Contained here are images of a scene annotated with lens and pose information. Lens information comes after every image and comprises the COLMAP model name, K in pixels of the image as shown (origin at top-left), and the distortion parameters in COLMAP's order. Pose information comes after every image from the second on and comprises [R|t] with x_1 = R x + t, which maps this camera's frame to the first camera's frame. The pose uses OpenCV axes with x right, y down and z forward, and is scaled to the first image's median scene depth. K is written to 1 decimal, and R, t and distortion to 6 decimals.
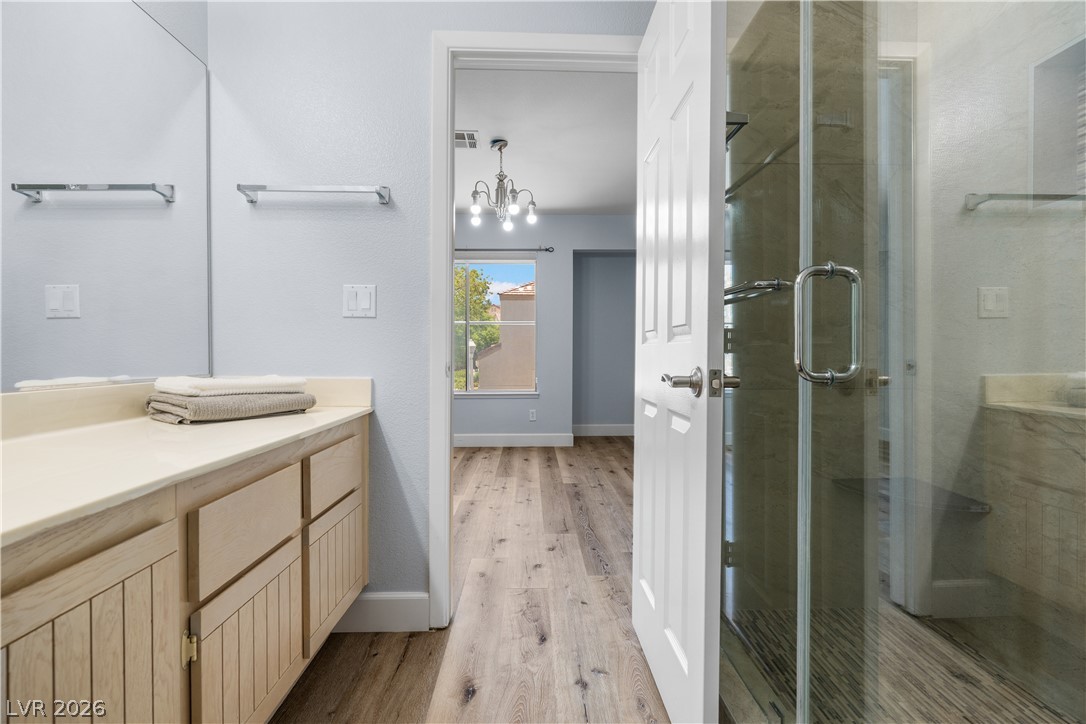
lens RADIAL K [[489.7, 0, 544.5], [0, 489.7, 357.4], [0, 0, 1]] dist [-0.000308, 0.000026]
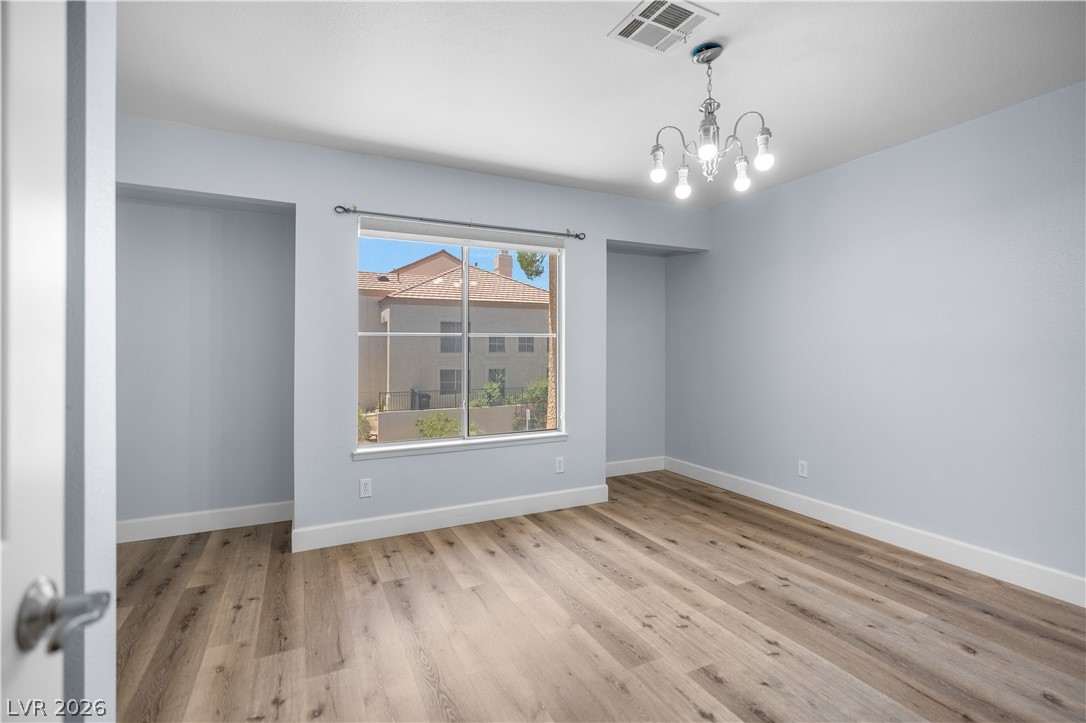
lens RADIAL K [[494.6, 0, 547.6], [0, 494.6, 350.4], [0, 0, 1]] dist [-0.002383, 0.000018]
pose [[0.907867, -0.001260, 0.419256, -0.487533], [0.005209, 0.999952, -0.008275, -0.061666], [-0.419225, 0.009696, 0.907830, 0.498577]]
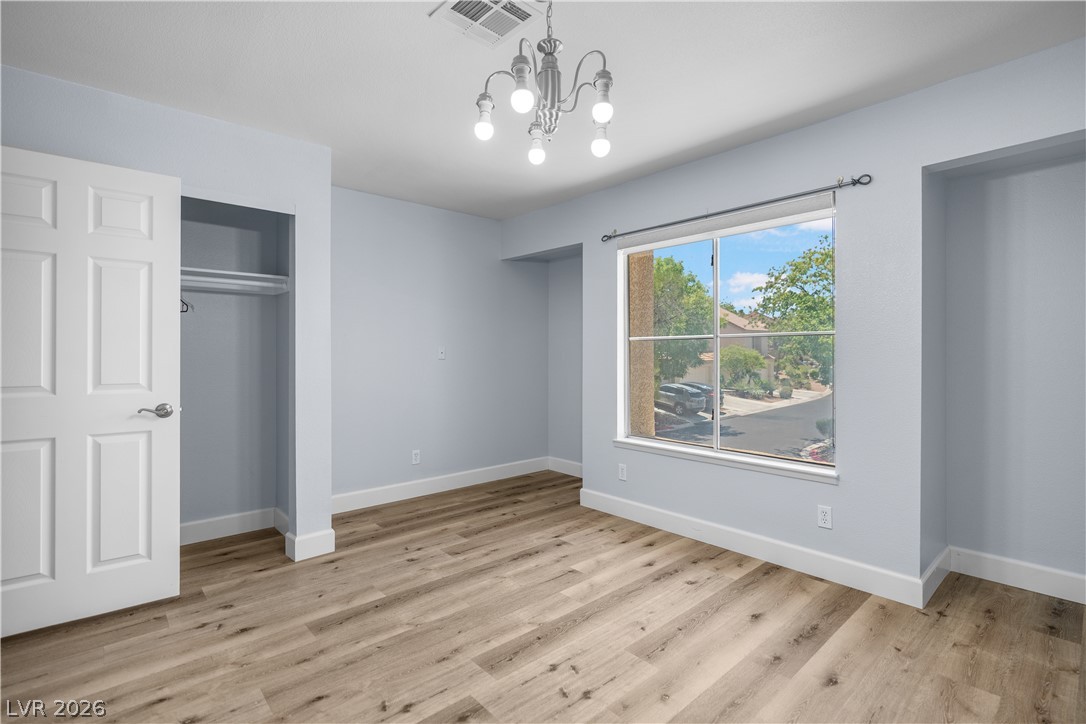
lens RADIAL K [[509.6, 0, 555.8], [0, 509.6, 352.1], [0, 0, 1]] dist [-0.002203, -0.000320]
pose [[0.657710, -0.000165, -0.753271, 0.268617], [-0.008037, 0.999942, -0.007236, -0.064391], [0.753228, 0.010813, 0.657670, 0.633648]]
